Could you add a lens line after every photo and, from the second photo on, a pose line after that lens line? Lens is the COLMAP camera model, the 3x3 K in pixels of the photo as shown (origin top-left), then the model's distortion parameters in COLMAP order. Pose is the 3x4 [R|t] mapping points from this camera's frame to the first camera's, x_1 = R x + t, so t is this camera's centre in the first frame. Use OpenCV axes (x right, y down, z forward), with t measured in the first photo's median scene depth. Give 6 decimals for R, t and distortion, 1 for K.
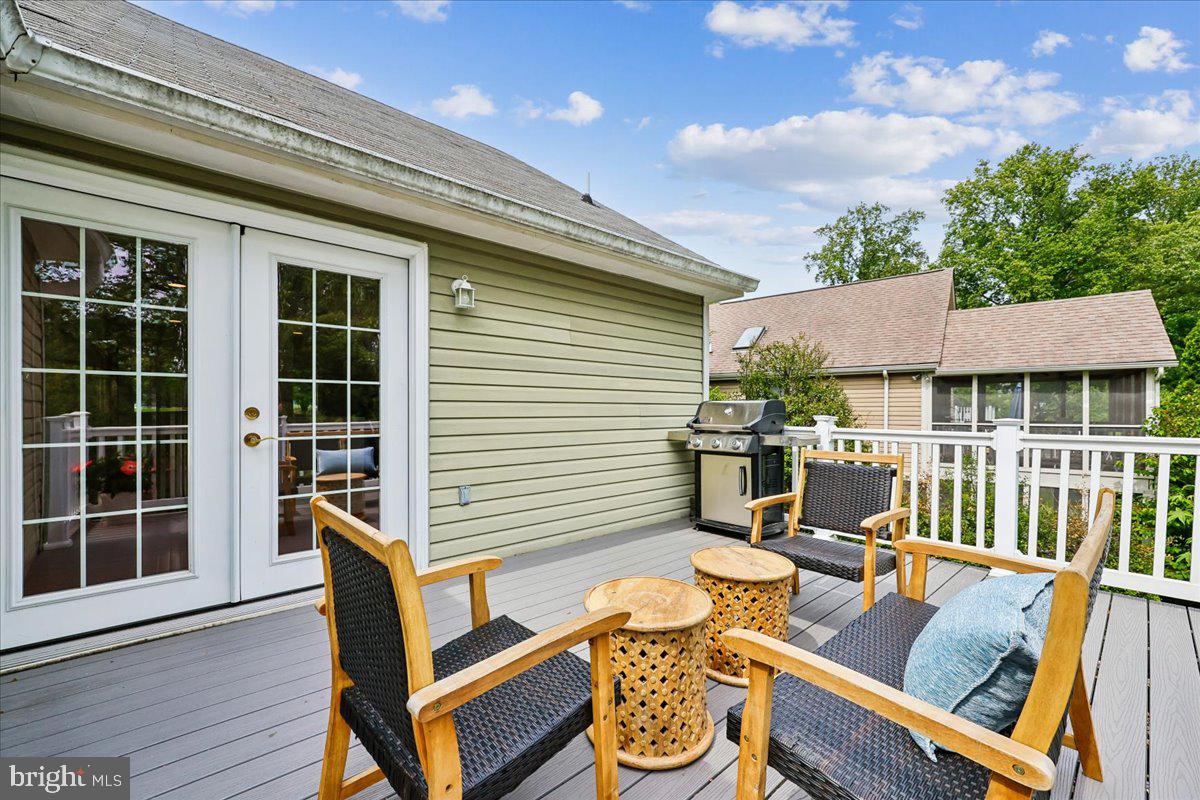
lens RADIAL K [[482.5, 0, 615.3], [0, 482.5, 411.7], [0, 0, 1]] dist [-0.000833, -0.000094]
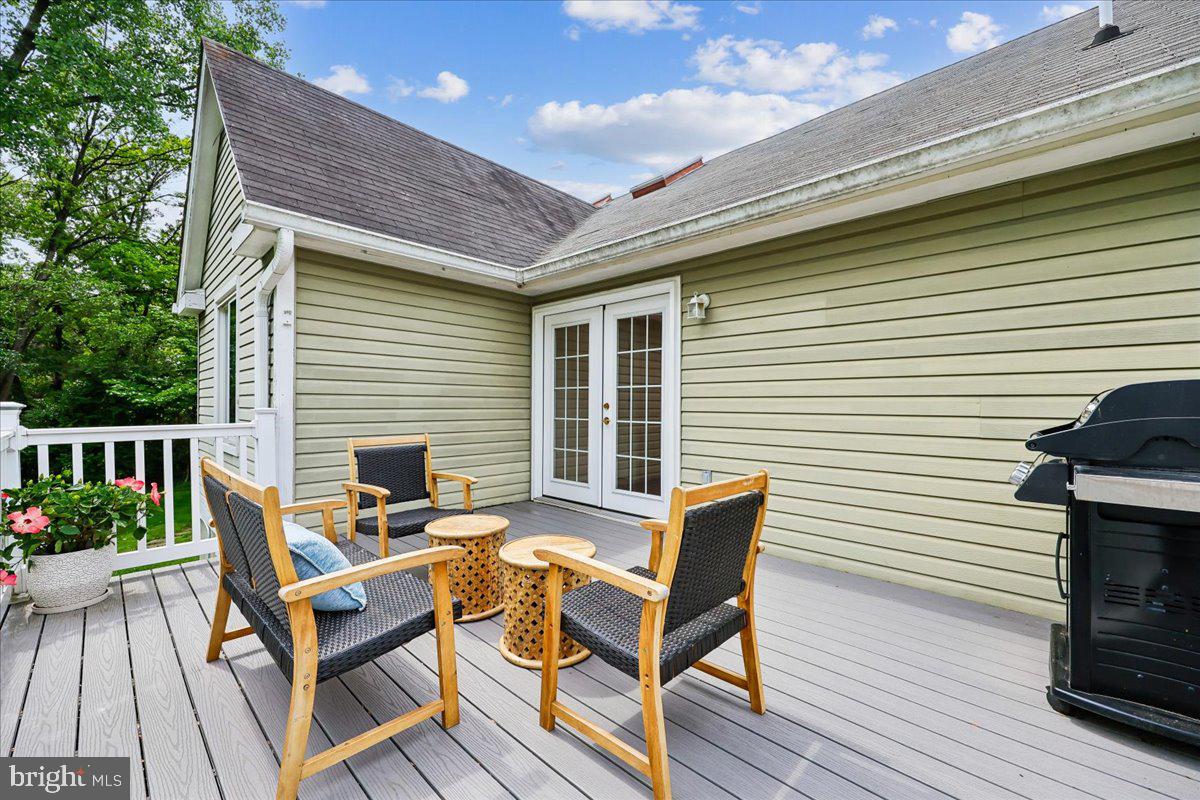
lens RADIAL K [[482.5, 0, 615.3], [0, 482.5, 411.7], [0, 0, 1]] dist [-0.000833, -0.000094]
pose [[0.087534, 0.015299, -0.996044, 0.916131], [-0.008447, 0.999858, 0.014616, -0.002690], [0.996126, 0.007134, 0.087651, 0.742679]]
